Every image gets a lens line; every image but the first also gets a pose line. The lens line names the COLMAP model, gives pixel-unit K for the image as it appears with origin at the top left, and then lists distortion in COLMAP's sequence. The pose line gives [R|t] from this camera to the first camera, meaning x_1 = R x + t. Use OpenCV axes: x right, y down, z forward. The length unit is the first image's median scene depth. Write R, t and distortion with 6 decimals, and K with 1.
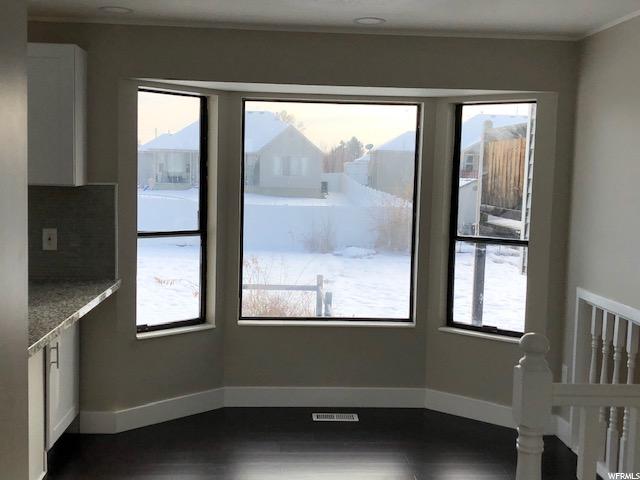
lens RADIAL K [[791.7, 0, 319.9], [0, 791.7, 240.4], [0, 0, 1]] dist [0.034057, 0.000000]
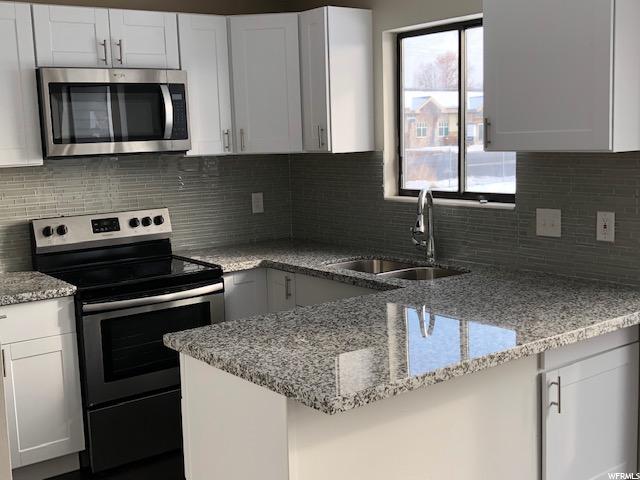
lens RADIAL K [[791.7, 0, 320.2], [0, 791.7, 241.0], [0, 0, 1]] dist [0.034057, 0.000000]
pose [[0.556055, 0.070112, -0.828183, 0.117309], [-0.031804, 0.997501, 0.063093, -0.026677], [0.830537, -0.008744, 0.556895, 0.405760]]
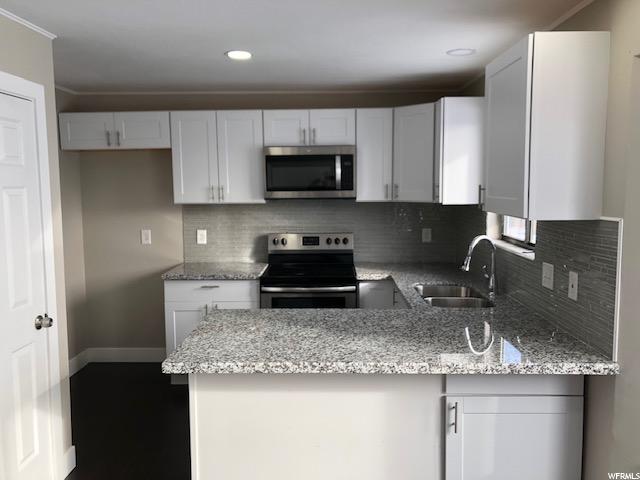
lens RADIAL K [[528.5, 0, 320.5], [0, 528.5, 237.2], [0, 0, 1]] dist [0.055268, -0.011778]
pose [[-0.075178, 0.078902, -0.994044, 0.212993], [-0.088292, 0.992423, 0.085451, -0.076019], [0.993254, 0.094190, -0.067642, 0.820548]]
